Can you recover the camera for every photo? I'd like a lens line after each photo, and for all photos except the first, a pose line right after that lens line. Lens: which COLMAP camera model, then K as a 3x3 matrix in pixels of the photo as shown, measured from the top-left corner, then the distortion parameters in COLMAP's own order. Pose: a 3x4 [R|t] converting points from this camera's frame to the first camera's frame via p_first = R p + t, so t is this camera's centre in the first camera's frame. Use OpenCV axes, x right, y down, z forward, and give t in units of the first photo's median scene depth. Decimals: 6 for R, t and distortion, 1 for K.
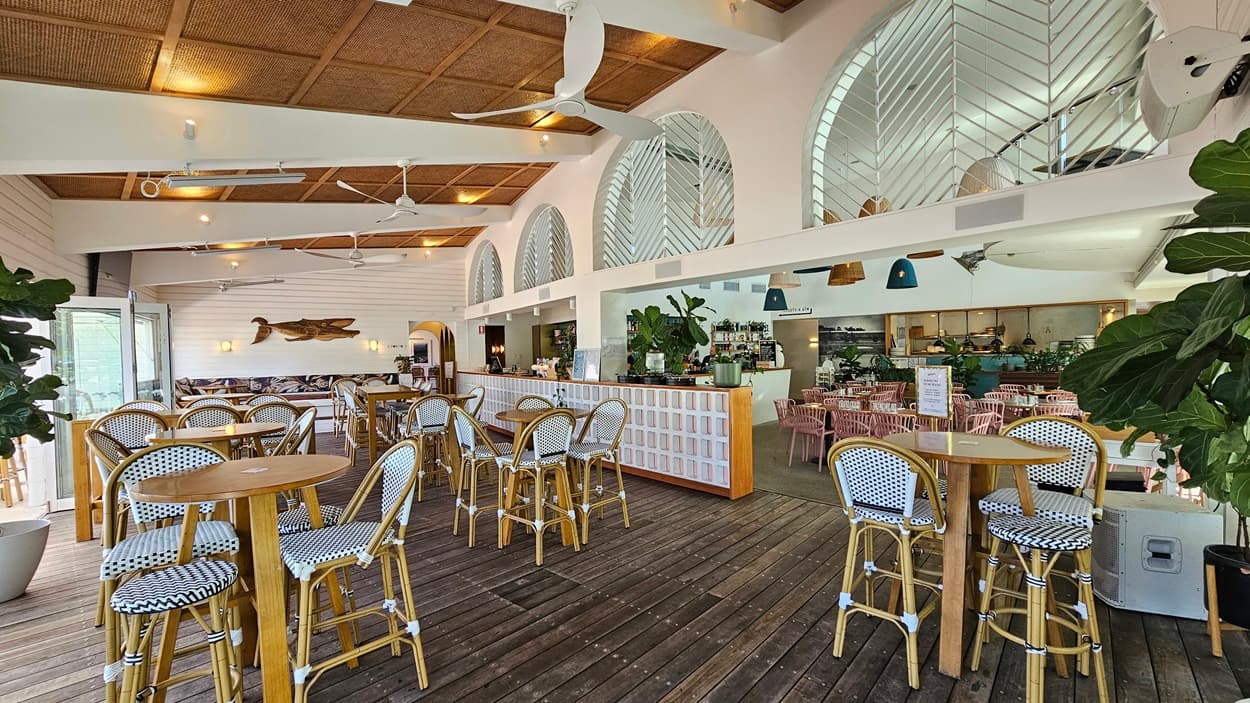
lens RADIAL K [[497.2, 0, 632.8], [0, 497.2, 363.8], [0, 0, 1]] dist [-0.002979, -0.000315]
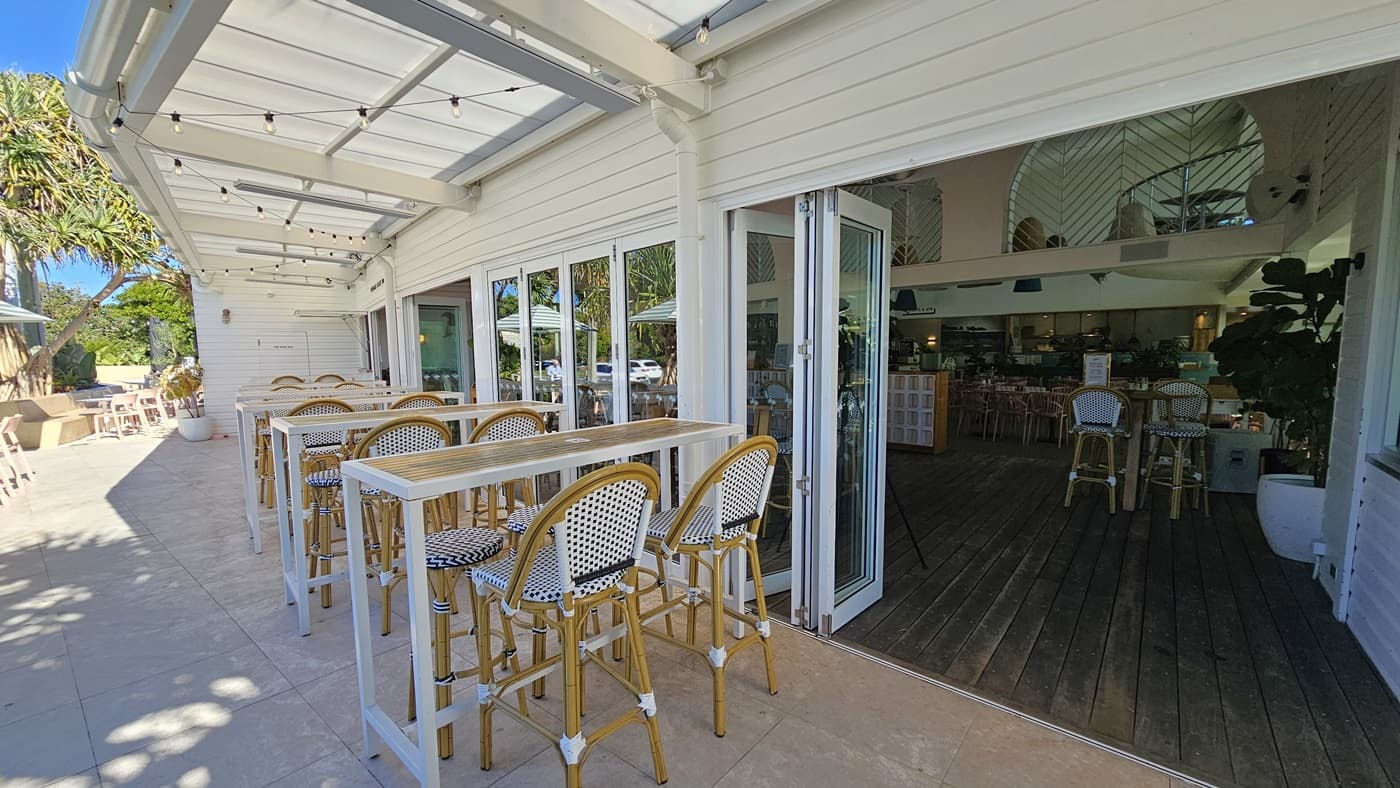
lens RADIAL K [[569.0, 0, 700.2], [0, 569.0, 410.0], [0, 0, 1]] dist [-0.000360, 0.000426]
pose [[0.998281, 0.000292, 0.058602, -0.264689], [-0.004703, 0.997162, 0.075138, 0.019746], [-0.058414, -0.075285, 0.995450, -0.245889]]
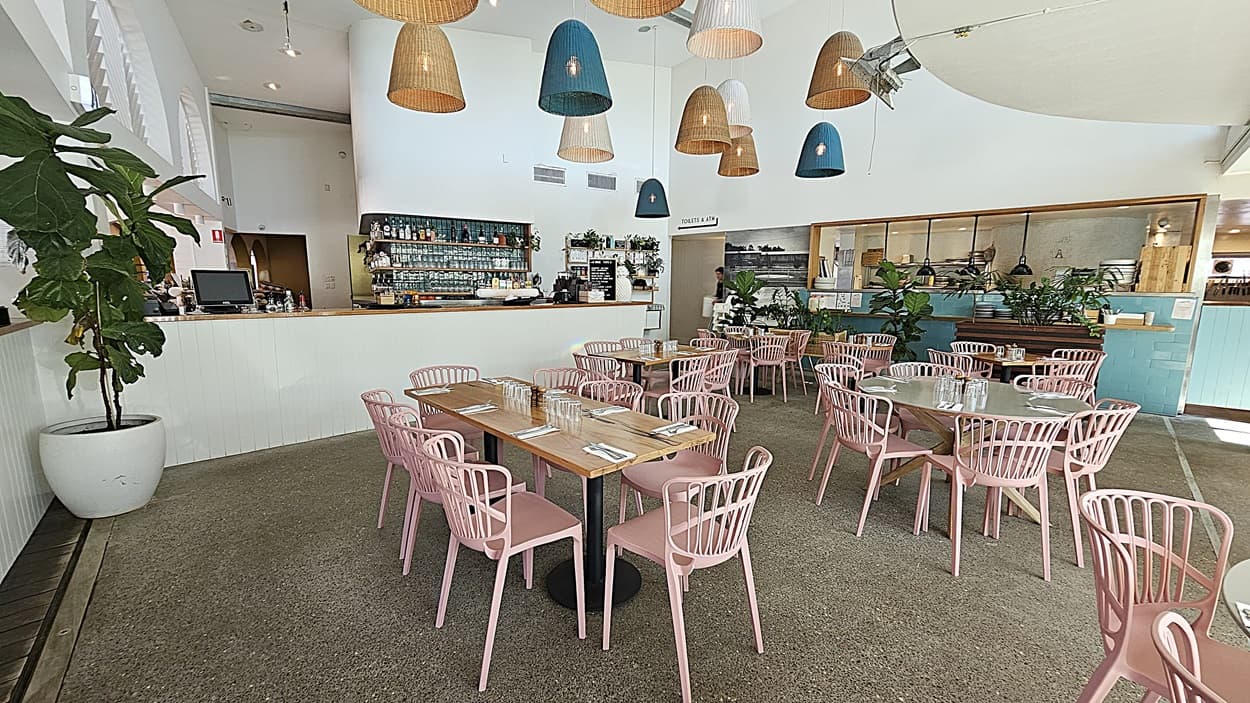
lens RADIAL K [[502.7, 0, 625.1], [0, 502.7, 361.7], [0, 0, 1]] dist [-0.001188, -0.000206]
pose [[0.999237, 0.030339, -0.024580, 0.327364], [-0.026941, 0.991354, 0.128423, 0.000492], [0.028264, -0.127663, 0.991415, 0.358463]]
